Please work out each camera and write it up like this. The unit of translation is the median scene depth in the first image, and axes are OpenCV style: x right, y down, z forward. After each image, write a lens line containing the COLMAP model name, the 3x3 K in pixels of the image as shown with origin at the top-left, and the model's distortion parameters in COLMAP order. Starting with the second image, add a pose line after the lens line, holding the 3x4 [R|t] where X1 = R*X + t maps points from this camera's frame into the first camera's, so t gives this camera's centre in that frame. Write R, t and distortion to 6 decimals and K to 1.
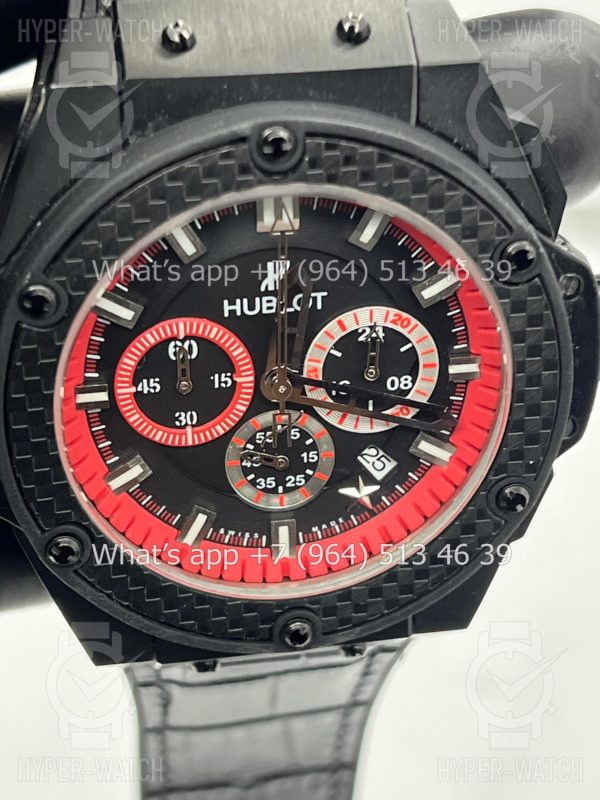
lens RADIAL K [[1853.3, 0, 297.5], [0, 1853.3, 397.7], [0, 0, 1]] dist [0.272825, 0.000000]
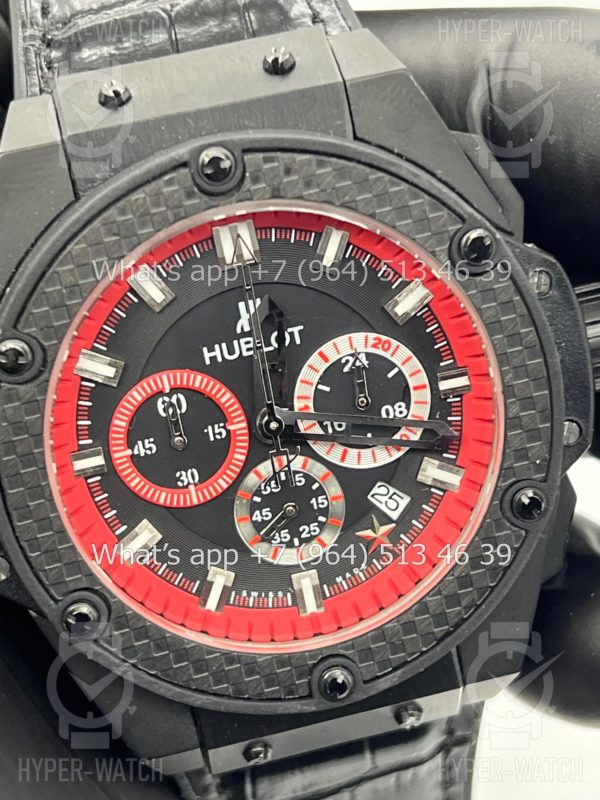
lens RADIAL K [[1853.3, 0, 296.9], [0, 1853.3, 408.6], [0, 0, 1]] dist [0.272825, 0.000000]
pose [[0.982503, -0.172844, -0.069376, 0.074589], [0.150398, 0.956005, -0.251863, 0.239375], [0.109857, 0.237022, 0.965273, 0.031715]]
